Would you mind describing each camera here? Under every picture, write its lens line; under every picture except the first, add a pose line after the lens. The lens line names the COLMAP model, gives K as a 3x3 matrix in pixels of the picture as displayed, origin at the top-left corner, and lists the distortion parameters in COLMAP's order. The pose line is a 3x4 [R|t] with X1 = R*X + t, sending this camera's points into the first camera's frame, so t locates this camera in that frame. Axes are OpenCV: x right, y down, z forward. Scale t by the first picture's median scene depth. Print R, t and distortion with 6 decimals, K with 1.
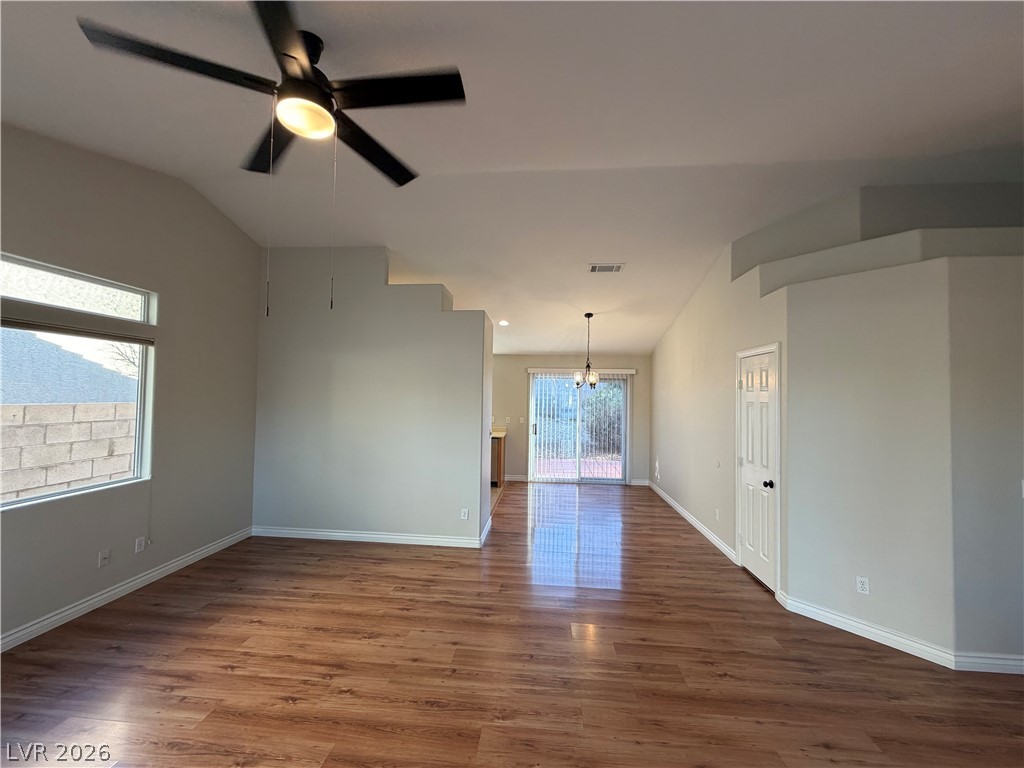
lens RADIAL K [[409.3, 0, 514.6], [0, 409.3, 384.4], [0, 0, 1]] dist [-0.000625, -0.000148]
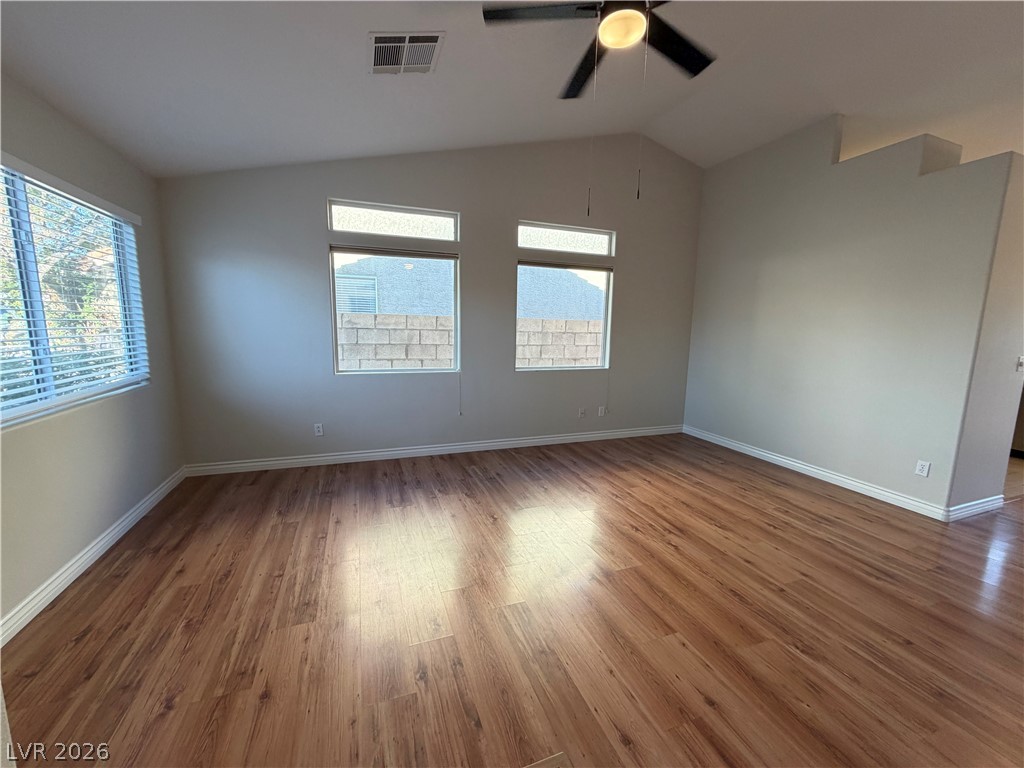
lens RADIAL K [[409.3, 0, 506.5], [0, 409.3, 386.1], [0, 0, 1]] dist [-0.000625, -0.000148]
pose [[0.425927, 0.125011, -0.896080, 0.269485], [0.012629, 0.989490, 0.144046, 0.091124], [0.904669, -0.072670, 0.419872, 0.081250]]
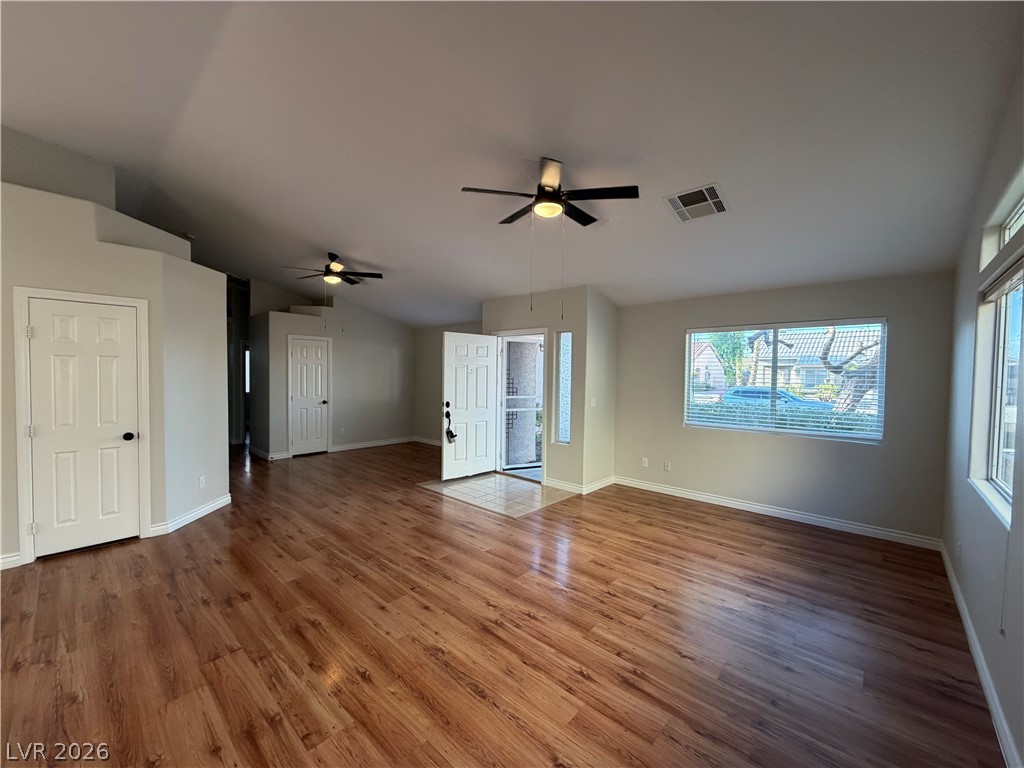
lens RADIAL K [[409.3, 0, 503.7], [0, 409.3, 380.5], [0, 0, 1]] dist [-0.000625, -0.000148]
pose [[-0.782812, -0.041475, 0.620874, -0.826178], [-0.044397, 0.998956, 0.010755, 0.060261], [-0.620672, -0.019146, -0.783836, 1.381460]]
